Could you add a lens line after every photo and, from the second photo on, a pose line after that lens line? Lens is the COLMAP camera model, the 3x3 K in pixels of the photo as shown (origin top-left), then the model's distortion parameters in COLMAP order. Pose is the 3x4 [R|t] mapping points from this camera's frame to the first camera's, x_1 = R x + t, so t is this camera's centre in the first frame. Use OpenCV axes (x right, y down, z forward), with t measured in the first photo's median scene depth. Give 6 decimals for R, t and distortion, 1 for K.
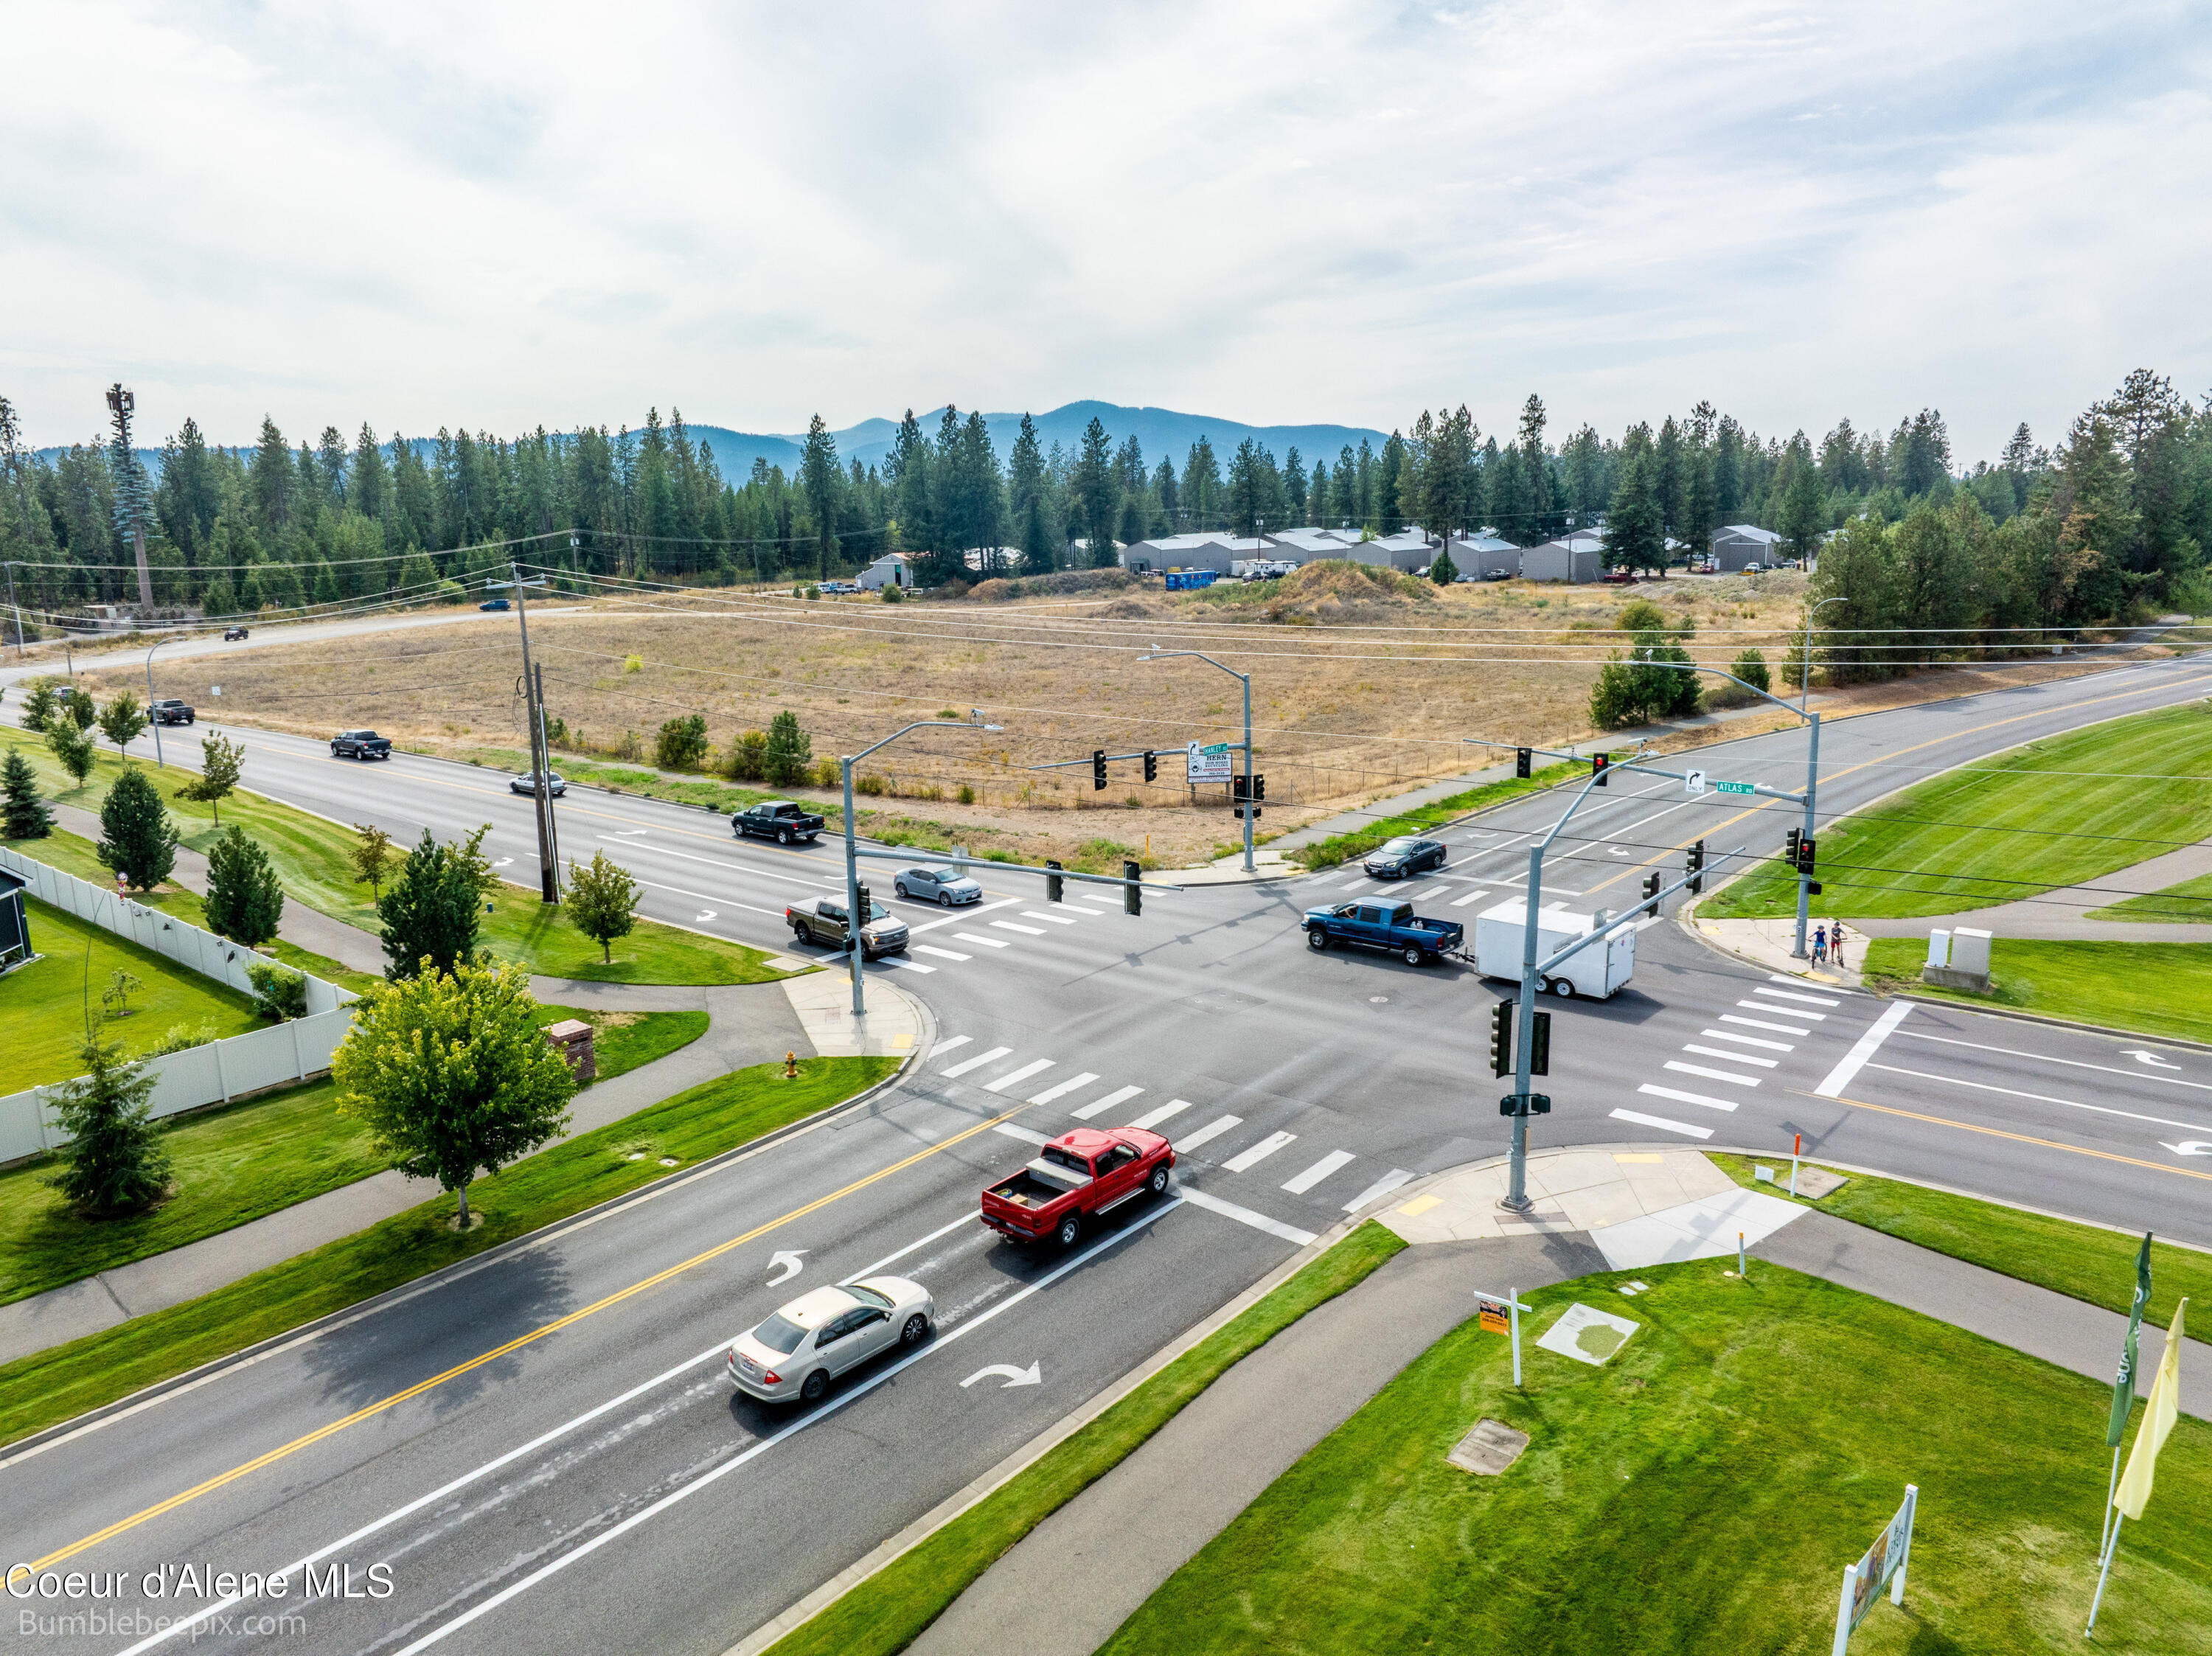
lens RADIAL K [[1538.0, 0, 1109.0], [0, 1538.0, 922.3], [0, 0, 1]] dist [-0.006132, -0.000705]
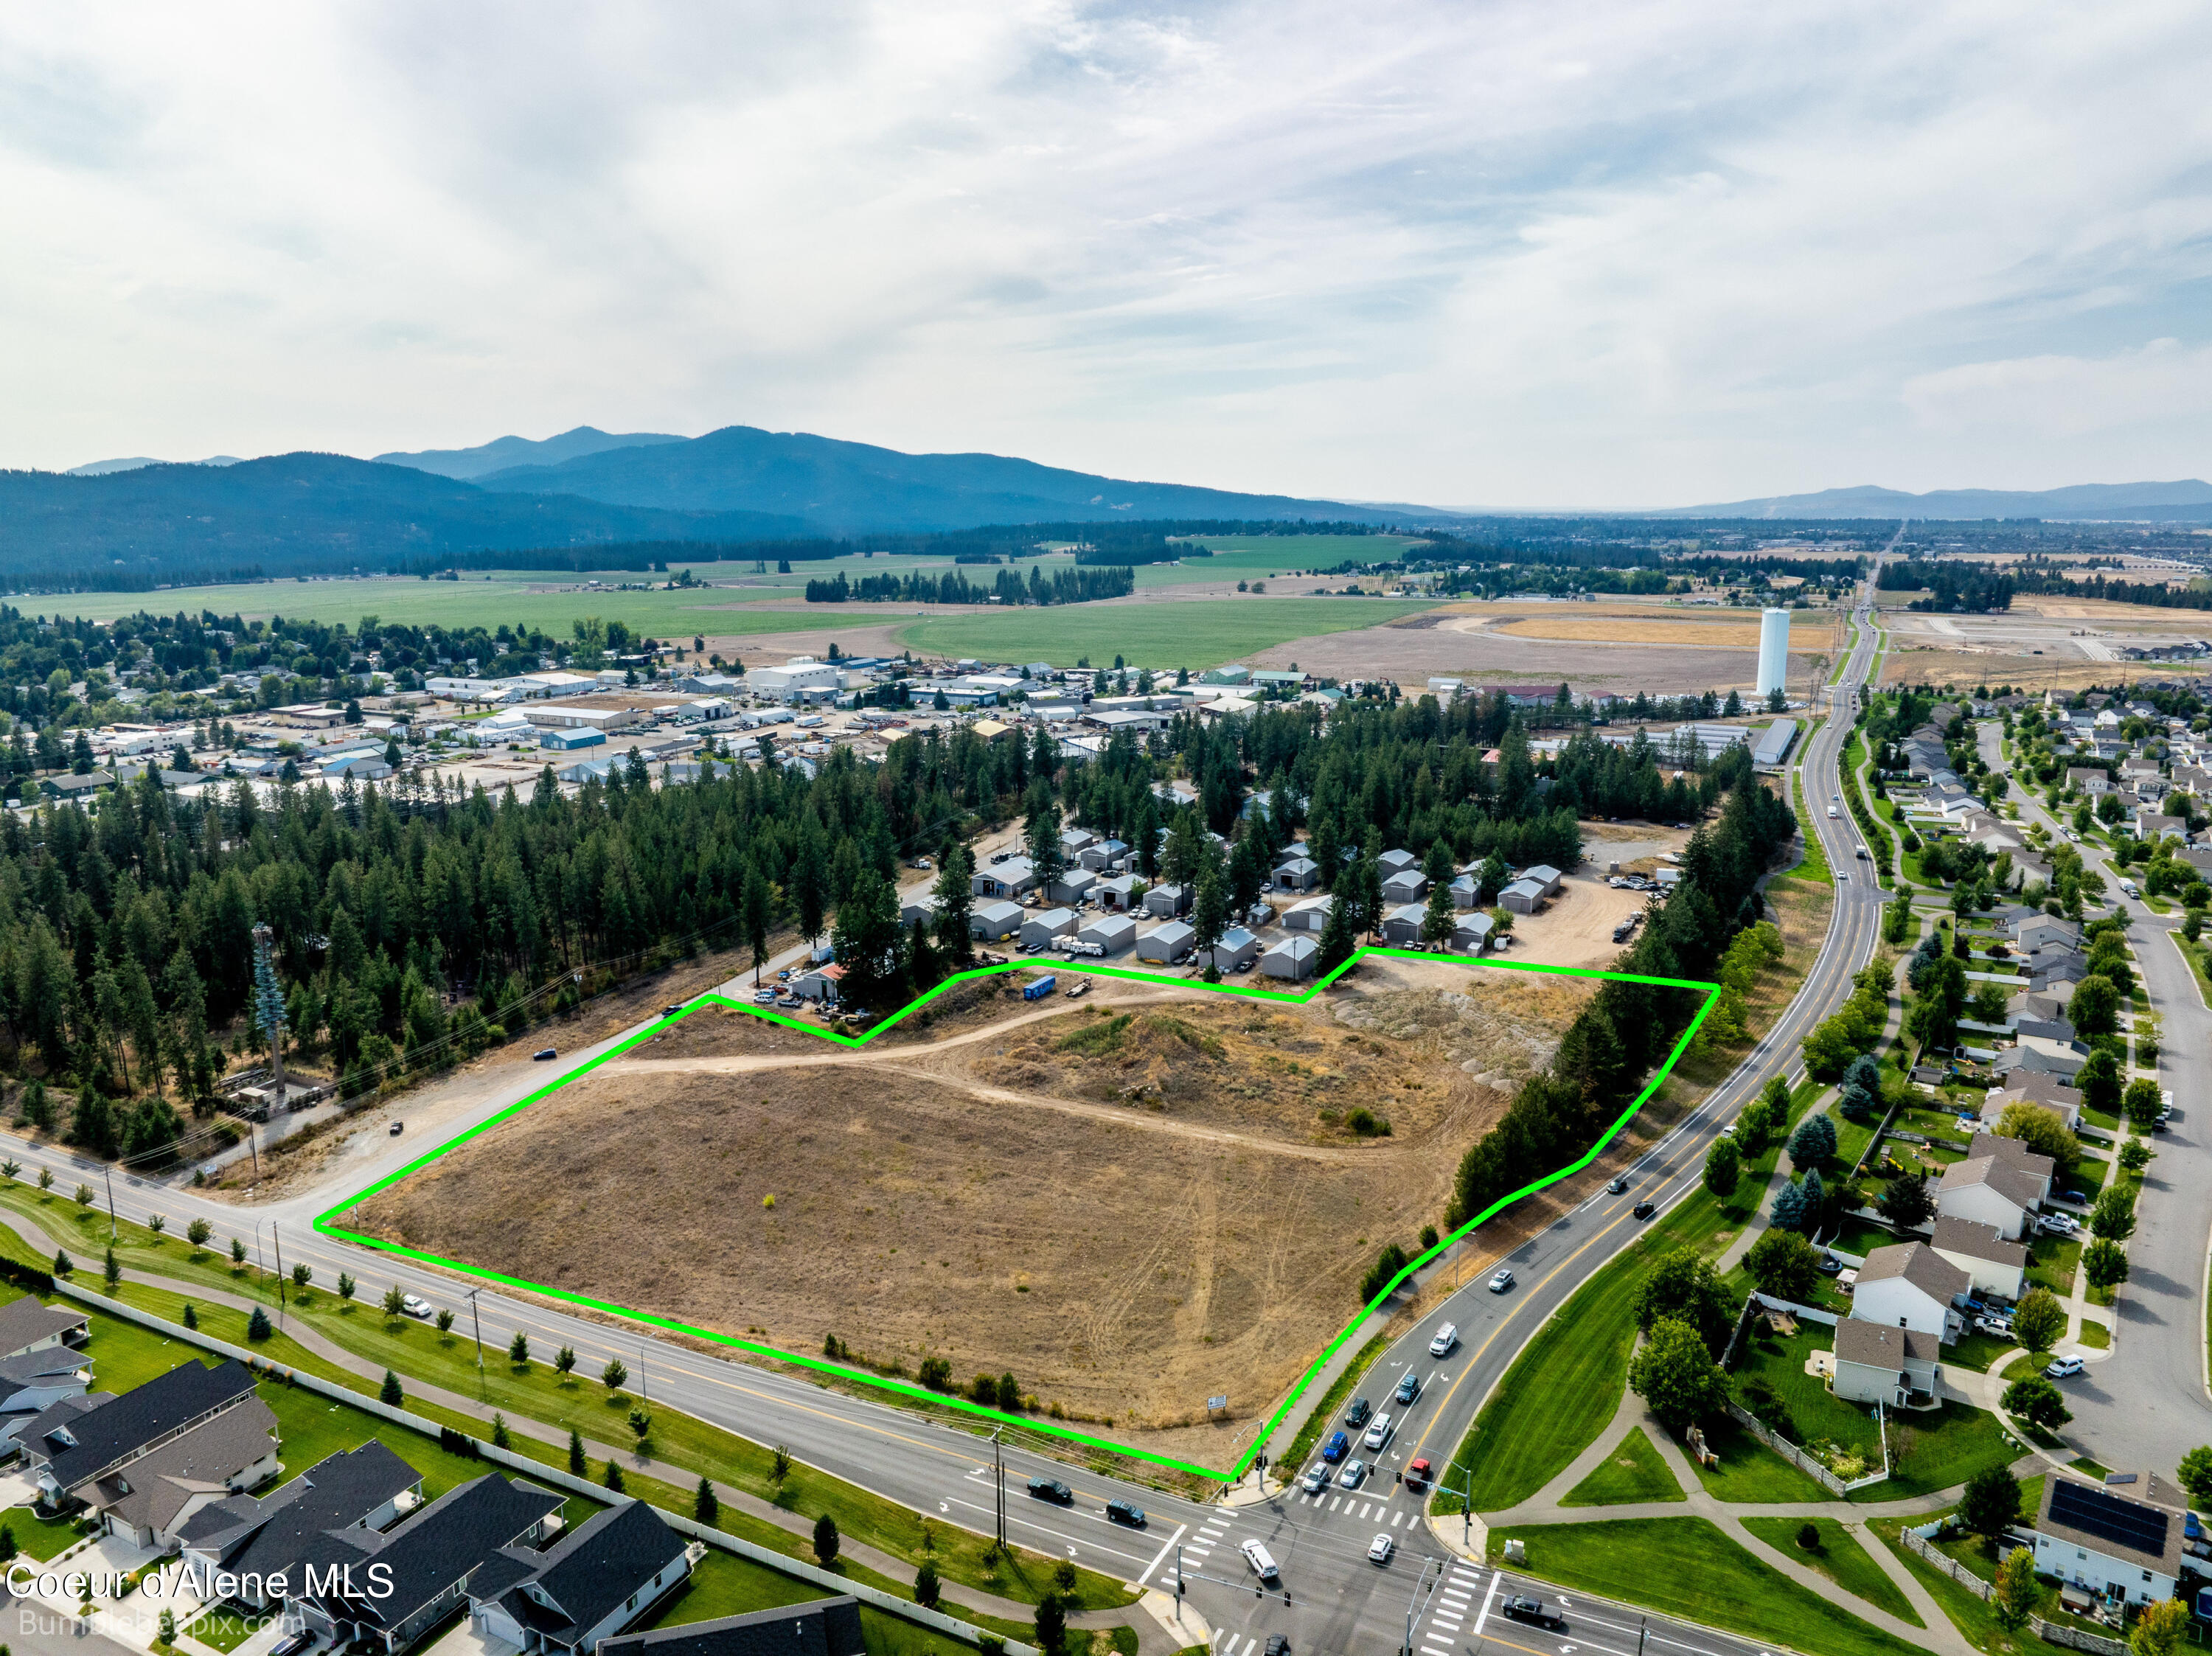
lens RADIAL K [[1576.8, 0, 1106.0], [0, 1576.8, 828.0], [0, 0, 1]] dist [-0.031858, -0.016461]
pose [[0.976568, -0.033409, 0.212601, -0.833965], [0.047900, 0.996839, -0.063379, -1.203896], [-0.209812, 0.072078, 0.975081, -1.915056]]
